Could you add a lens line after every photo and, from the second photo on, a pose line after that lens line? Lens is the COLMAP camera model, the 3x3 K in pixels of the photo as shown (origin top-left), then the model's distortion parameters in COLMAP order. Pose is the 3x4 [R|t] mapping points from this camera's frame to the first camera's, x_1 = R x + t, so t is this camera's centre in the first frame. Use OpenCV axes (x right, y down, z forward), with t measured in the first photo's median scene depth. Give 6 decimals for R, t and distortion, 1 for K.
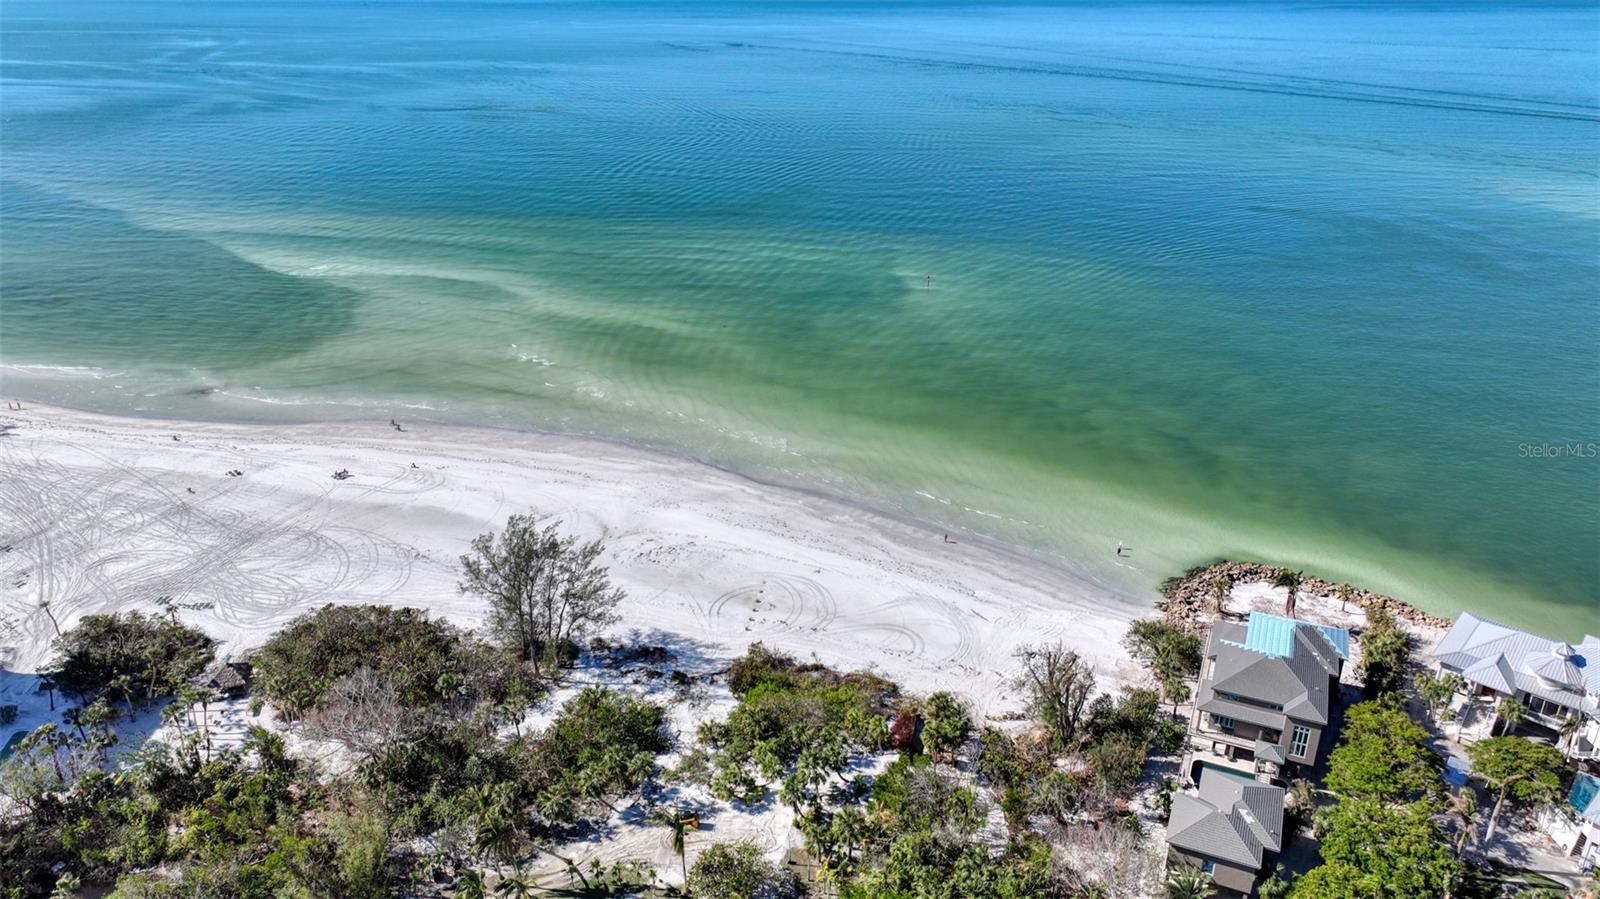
lens RADIAL K [[1134.6, 0, 800.0], [0, 1134.6, 449.5], [0, 0, 1]] dist [-0.025169, 0.038405]
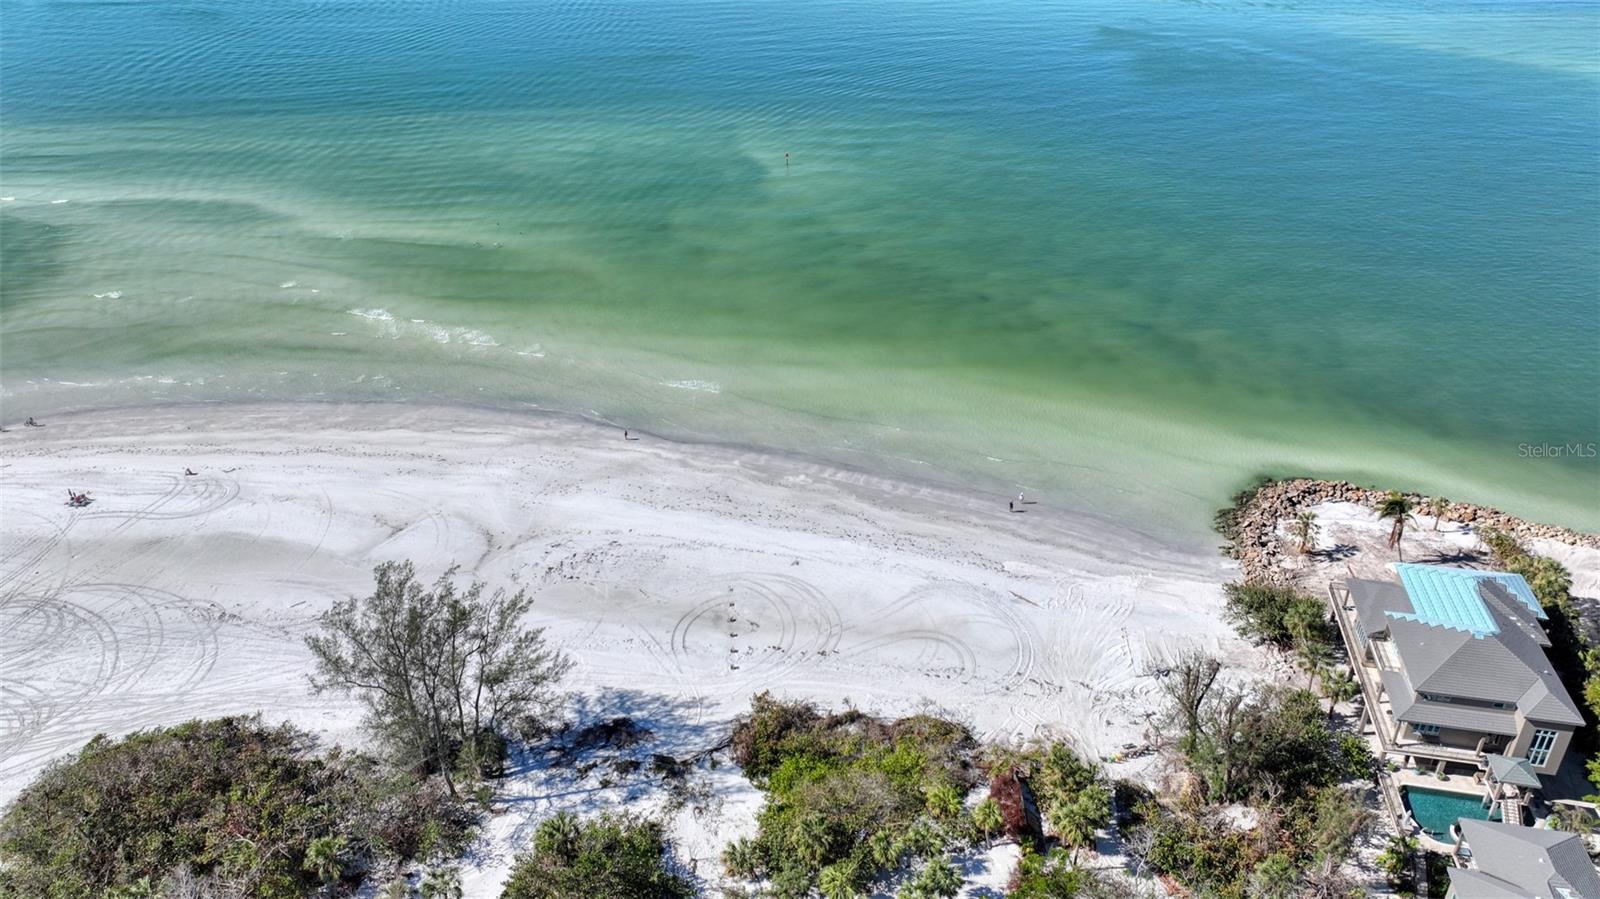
lens RADIAL K [[1134.6, 0, 800.0], [0, 1134.6, 449.5], [0, 0, 1]] dist [-0.025169, 0.038405]
pose [[0.976888, -0.117225, 0.178742, -0.108173], [0.098427, 0.988972, 0.110663, -0.050093], [-0.189743, -0.090512, 0.977653, 0.275729]]
